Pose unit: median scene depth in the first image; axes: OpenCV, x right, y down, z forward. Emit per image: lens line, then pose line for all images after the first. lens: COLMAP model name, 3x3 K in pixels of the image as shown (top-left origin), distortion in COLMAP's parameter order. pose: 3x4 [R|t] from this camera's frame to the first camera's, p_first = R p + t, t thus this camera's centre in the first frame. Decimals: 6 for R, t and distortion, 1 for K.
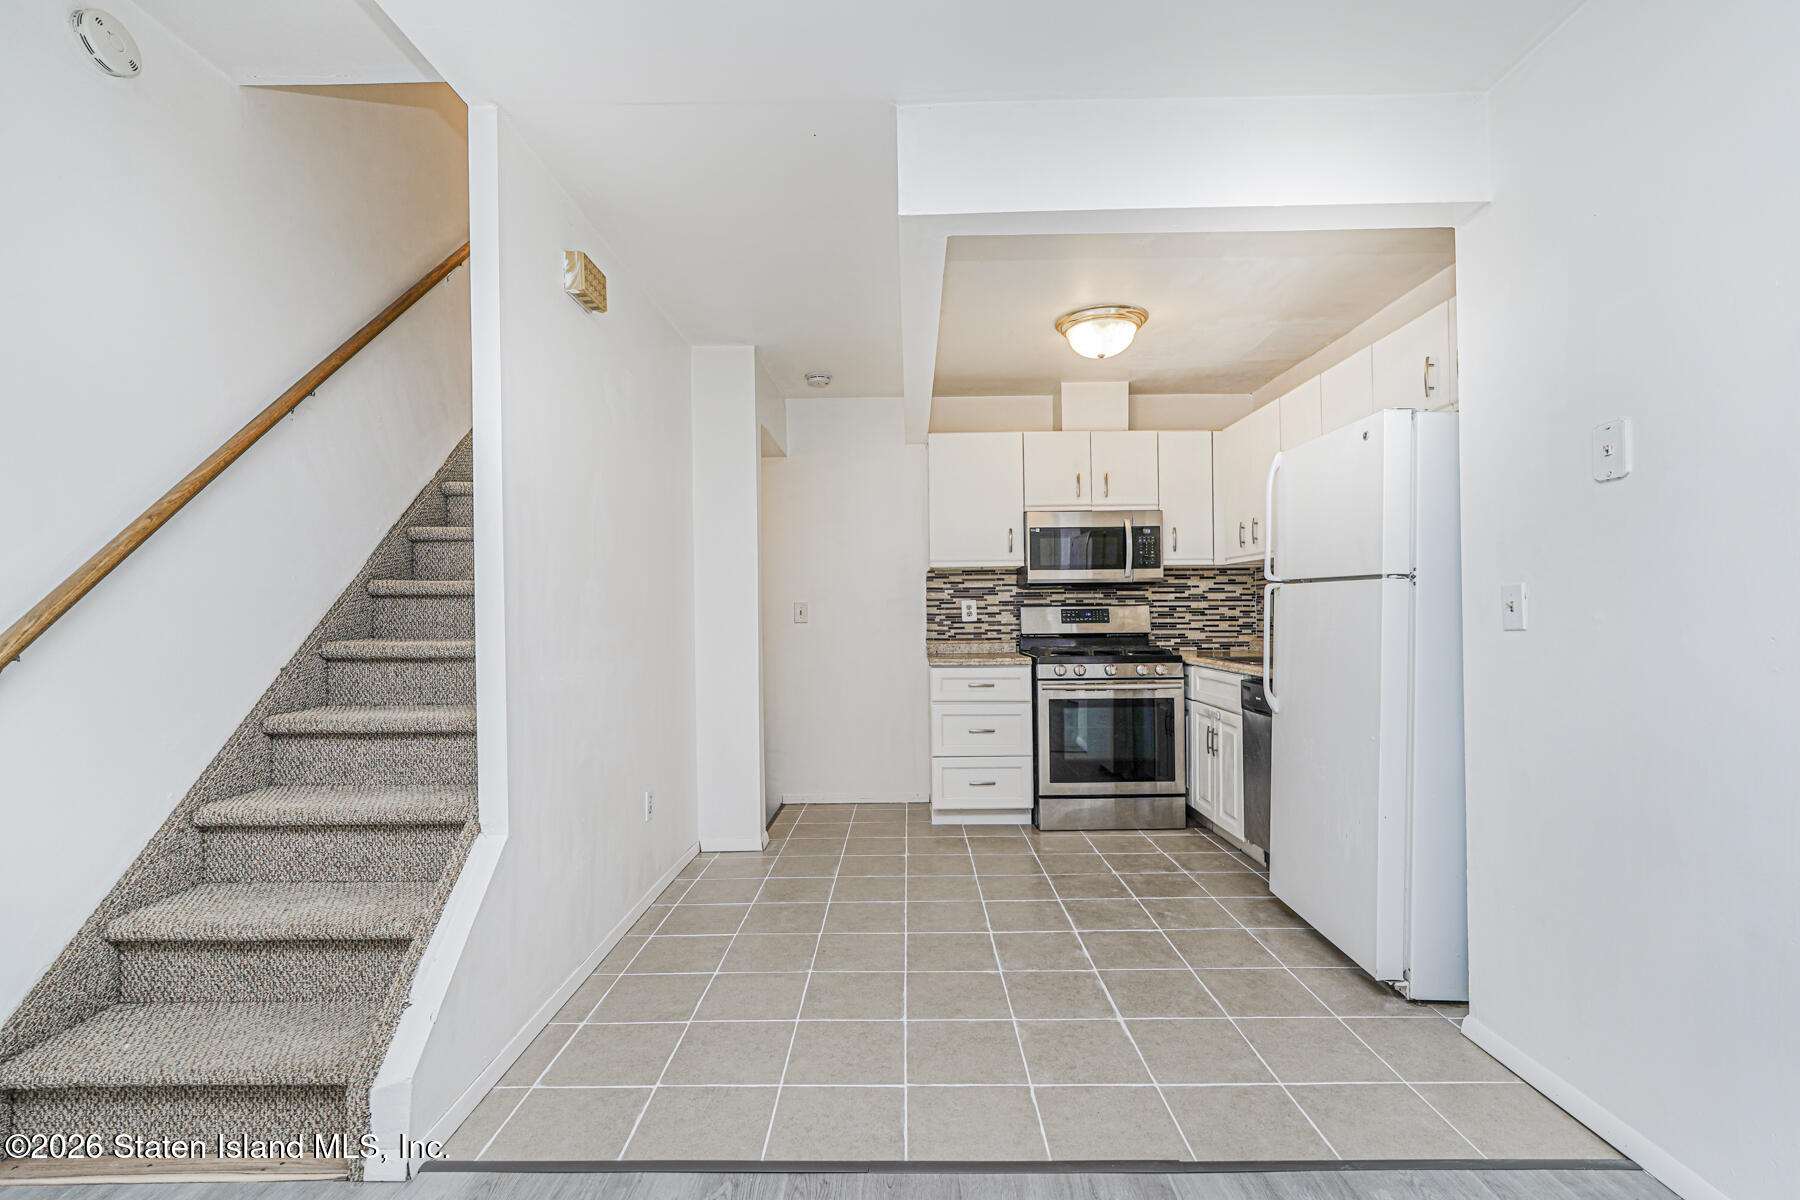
lens RADIAL K [[793.3, 0, 902.2], [0, 793.3, 606.4], [0, 0, 1]] dist [-0.014988, 0.008775]
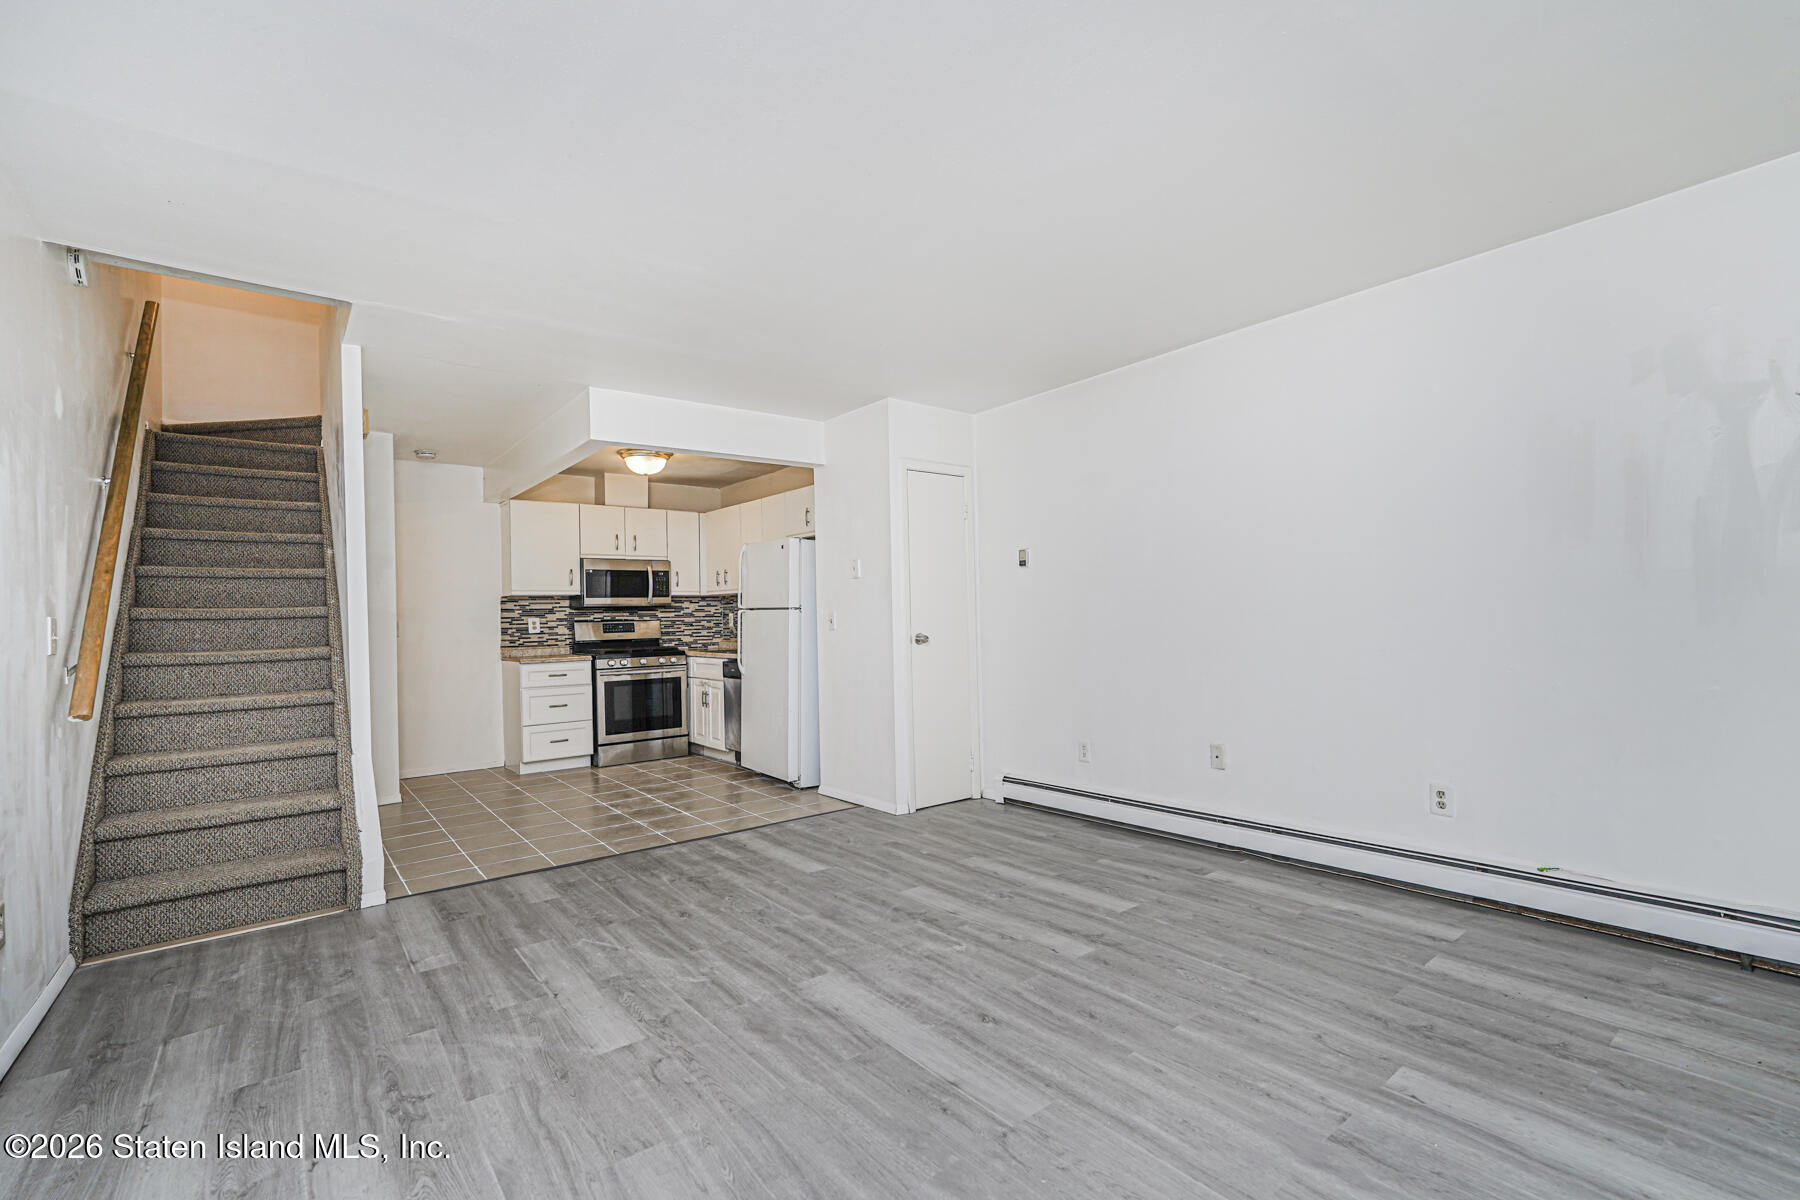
lens RADIAL K [[793.3, 0, 899.7], [0, 793.3, 605.3], [0, 0, 1]] dist [-0.014988, 0.008775]
pose [[0.777244, 0.002563, 0.629194, -0.332265], [0.007837, 0.999875, -0.013754, -0.006566], [-0.629151, 0.015621, 0.777126, -0.556628]]
